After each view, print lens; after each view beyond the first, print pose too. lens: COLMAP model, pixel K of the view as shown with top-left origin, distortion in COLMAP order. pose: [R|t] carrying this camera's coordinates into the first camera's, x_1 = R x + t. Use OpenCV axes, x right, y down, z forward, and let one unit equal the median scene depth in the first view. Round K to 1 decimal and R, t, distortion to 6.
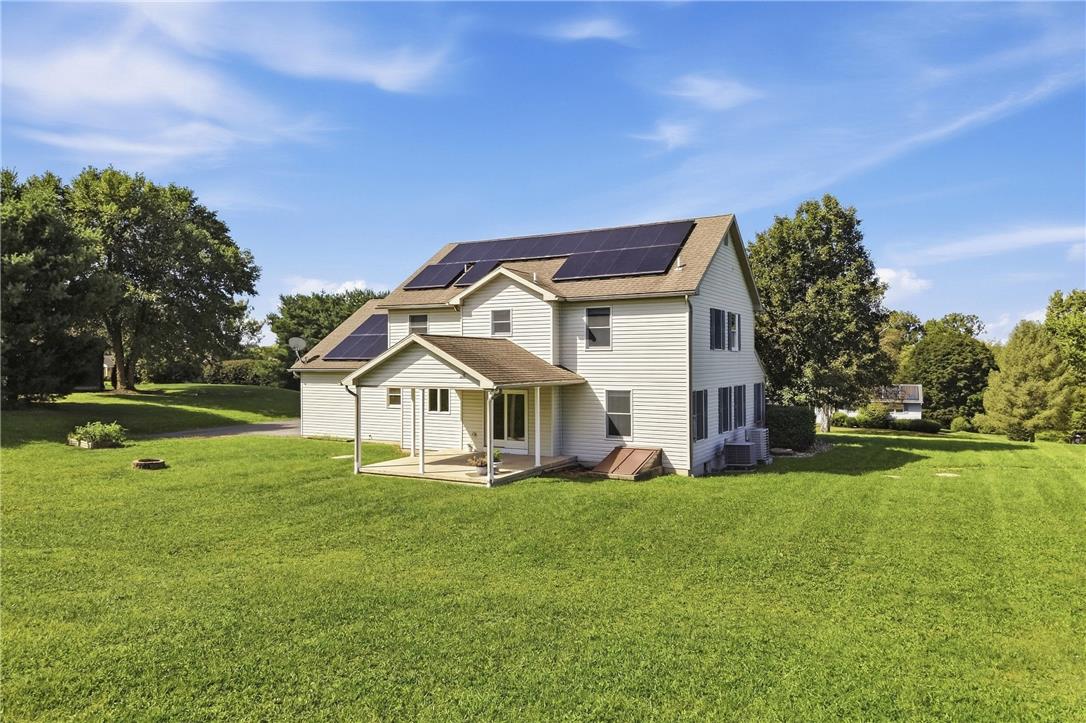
lens RADIAL K [[693.9, 0, 539.3], [0, 693.9, 359.2], [0, 0, 1]] dist [0.054921, -0.062440]
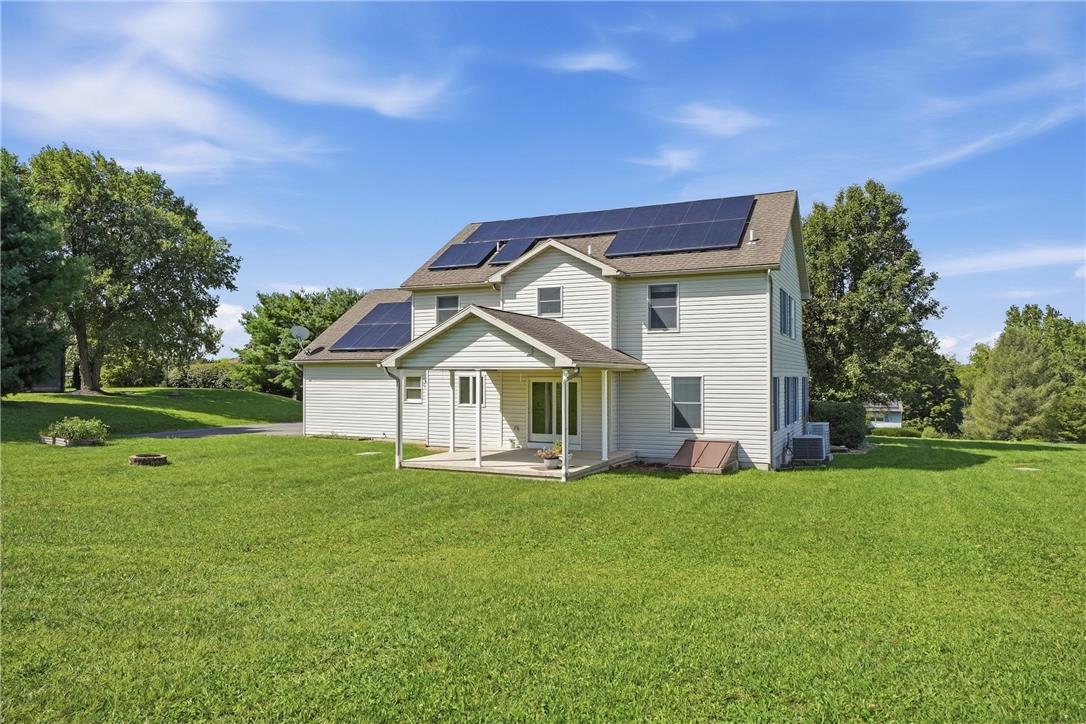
lens RADIAL K [[698.1, 0, 544.6], [0, 698.1, 378.8], [0, 0, 1]] dist [0.001402, 0.001420]
pose [[0.997749, 0.004272, 0.066918, -0.117920], [-0.004658, 0.999973, 0.005619, 0.039300], [-0.066892, -0.005918, 0.997743, 0.103433]]
